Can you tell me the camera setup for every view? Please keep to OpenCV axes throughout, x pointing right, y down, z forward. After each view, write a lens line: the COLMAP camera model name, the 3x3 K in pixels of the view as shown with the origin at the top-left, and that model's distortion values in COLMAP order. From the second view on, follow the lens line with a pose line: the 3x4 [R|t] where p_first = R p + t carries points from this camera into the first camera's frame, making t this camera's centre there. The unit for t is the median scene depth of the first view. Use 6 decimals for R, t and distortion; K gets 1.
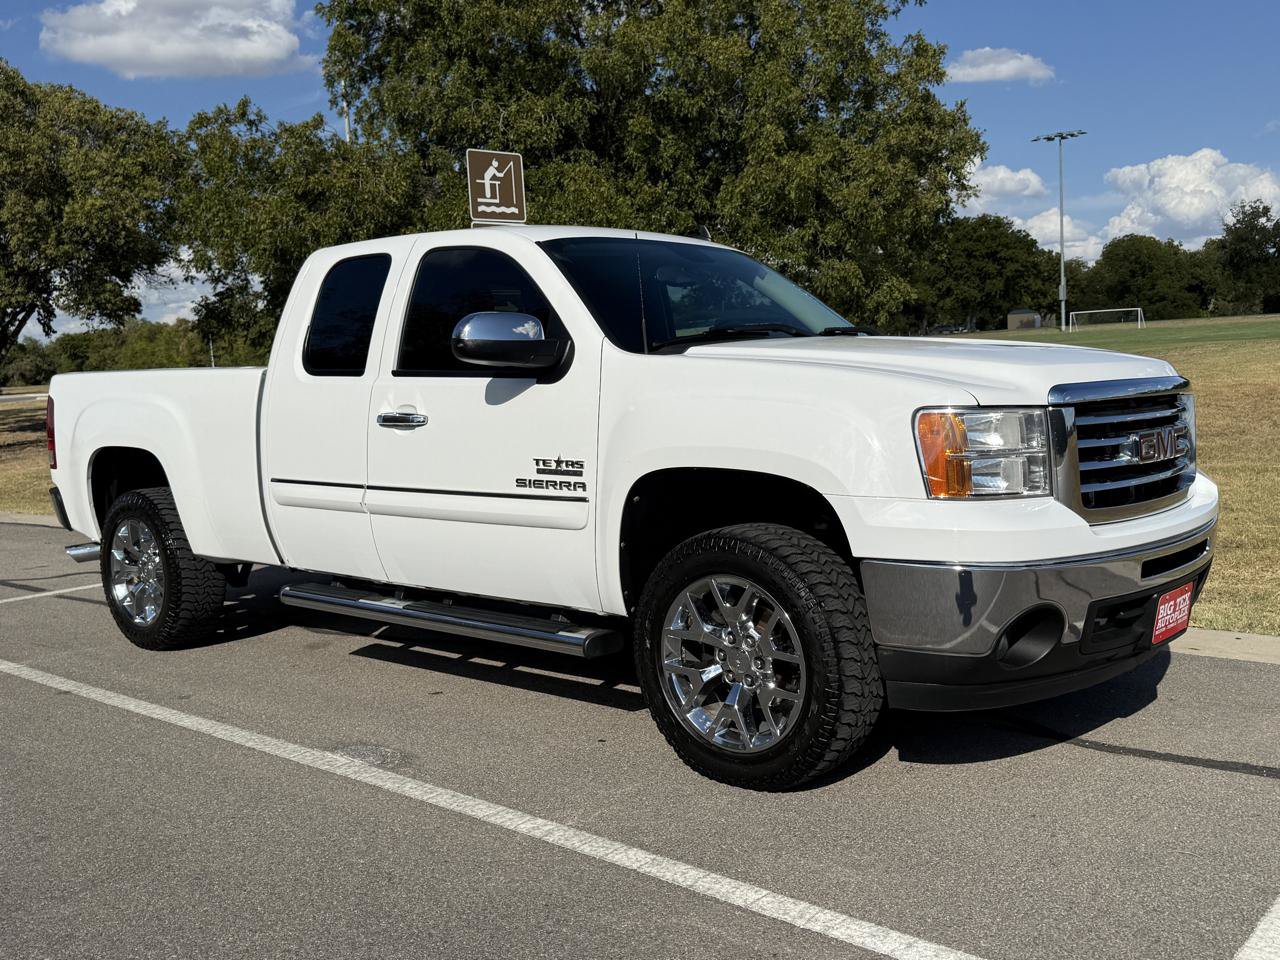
lens RADIAL K [[1218.5, 0, 642.6], [0, 1218.5, 495.8], [0, 0, 1]] dist [0.047992, 0.000000]
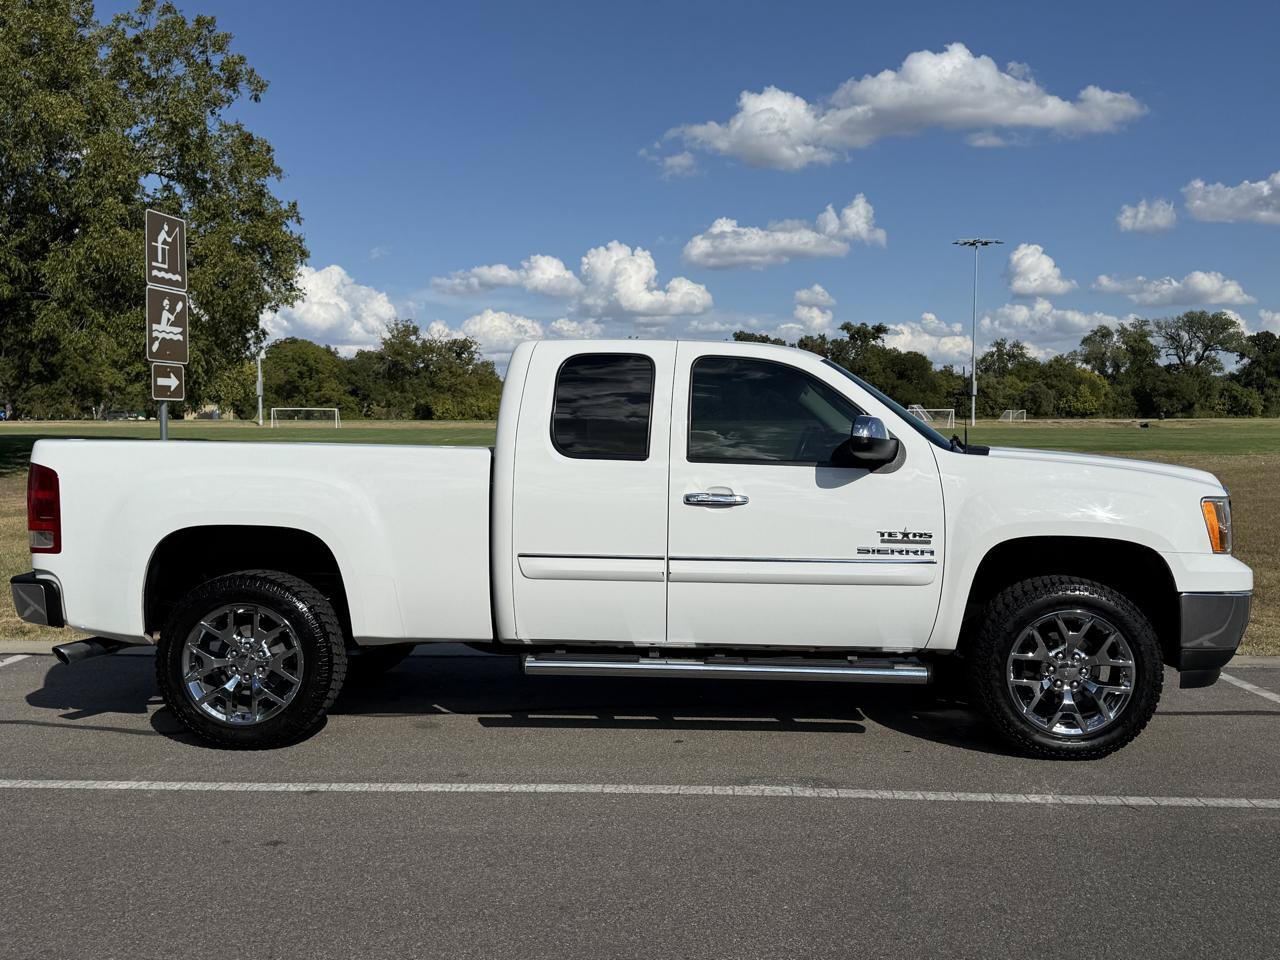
lens RADIAL K [[1218.5, 0, 645.5], [0, 1218.5, 502.1], [0, 0, 1]] dist [0.047992, 0.000000]
pose [[0.784688, 0.015435, 0.619698, -0.925112], [0.027883, 0.997799, -0.060158, 0.007630], [-0.619263, 0.064484, 0.782531, 0.128018]]
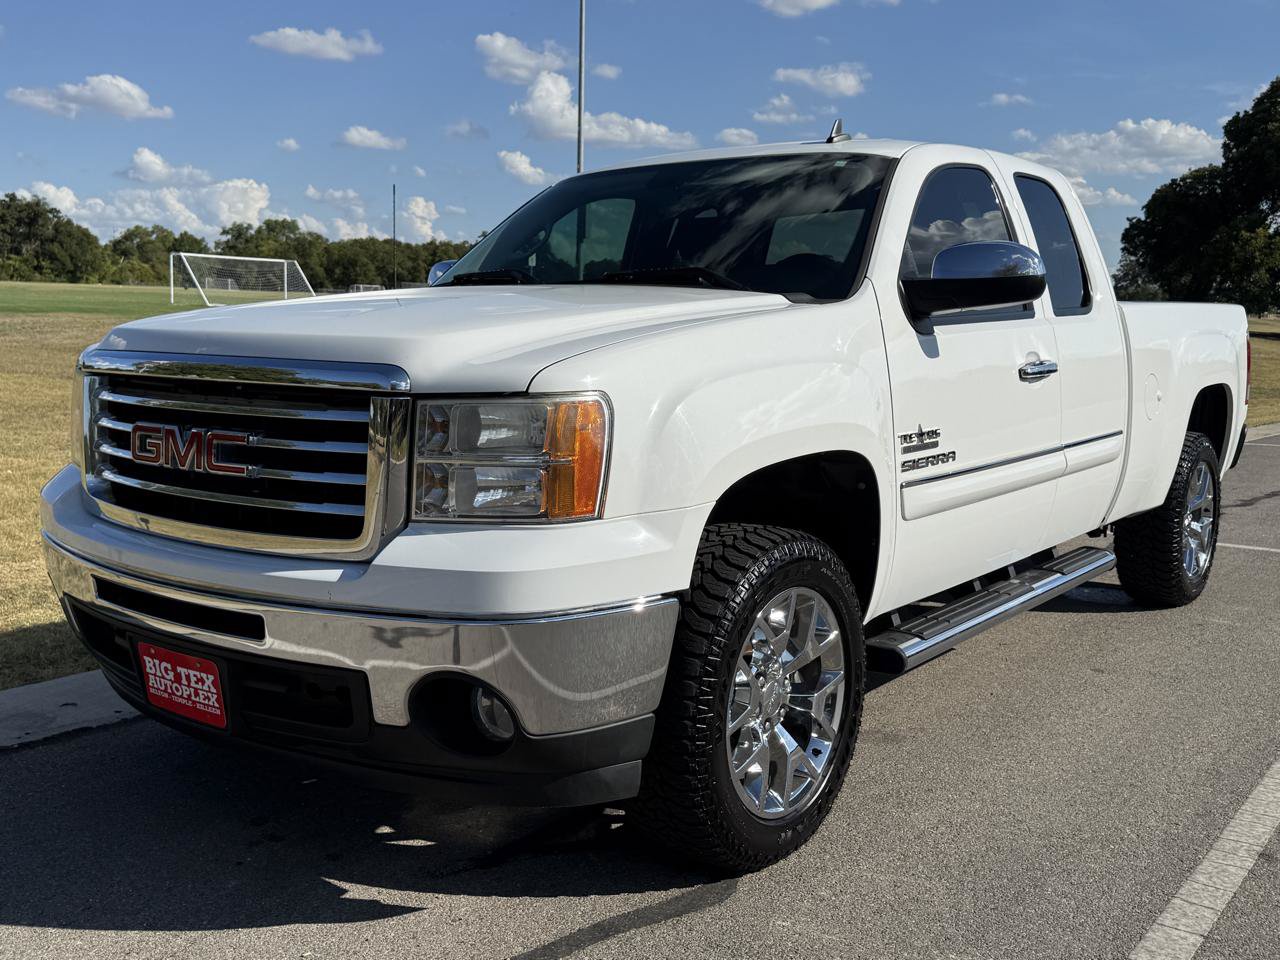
lens RADIAL K [[1269.9, 0, 638.4], [0, 1269.9, 466.7], [0, 0, 1]] dist [0.037452, 0.000000]
pose [[-0.074182, -0.071165, 0.994702, -1.114318], [0.088925, 0.993005, 0.077676, -0.095907], [-0.993272, 0.094216, -0.067335, 1.438832]]
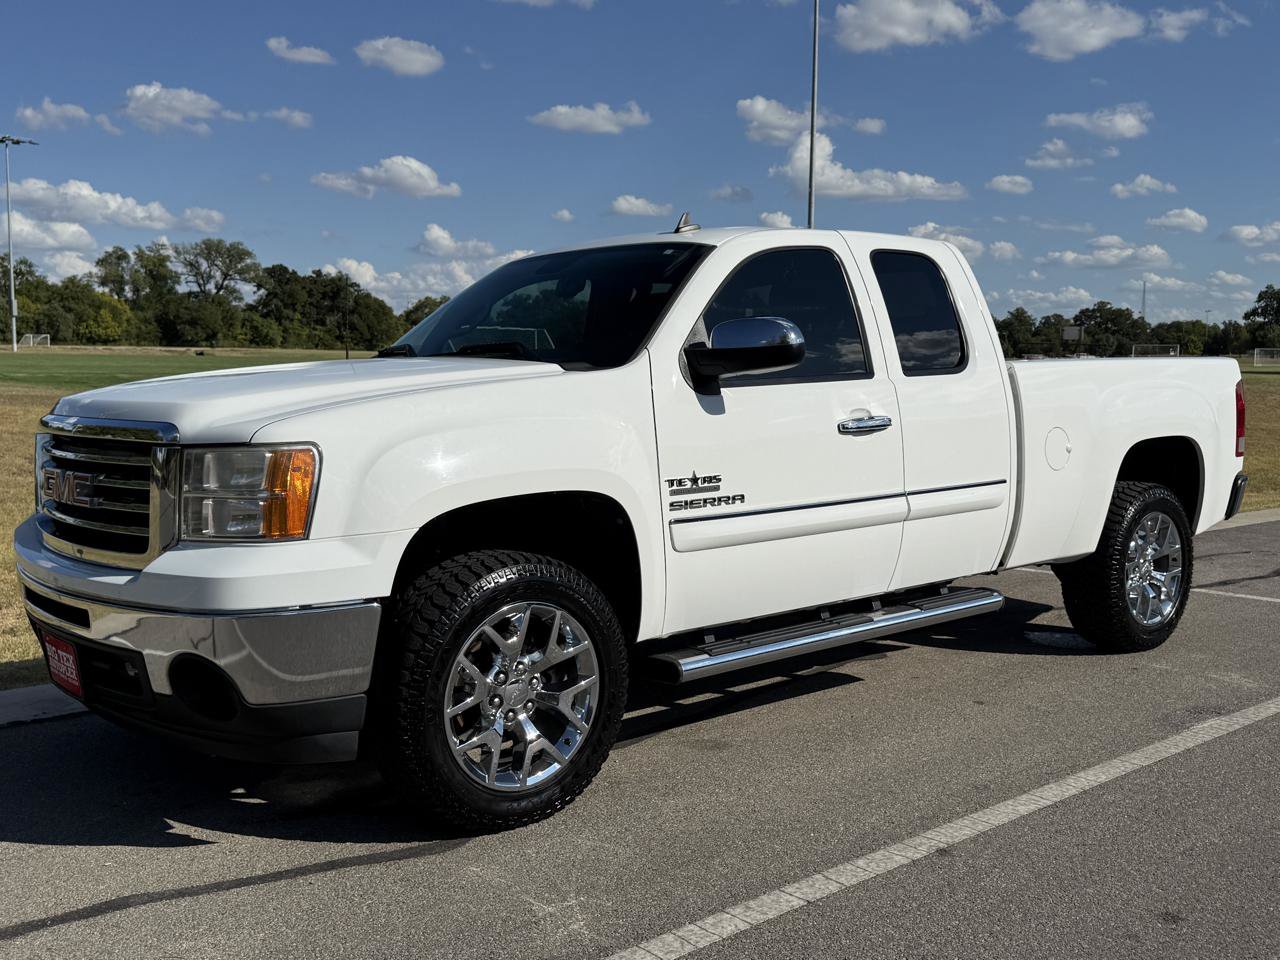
lens RADIAL K [[1269.9, 0, 640.7], [0, 1269.9, 474.0], [0, 0, 1]] dist [0.037452, 0.000000]
pose [[0.134714, -0.032624, 0.990347, -1.246638], [0.094029, 0.995369, 0.019999, -0.067814], [-0.986413, 0.090427, 0.137158, 1.150869]]
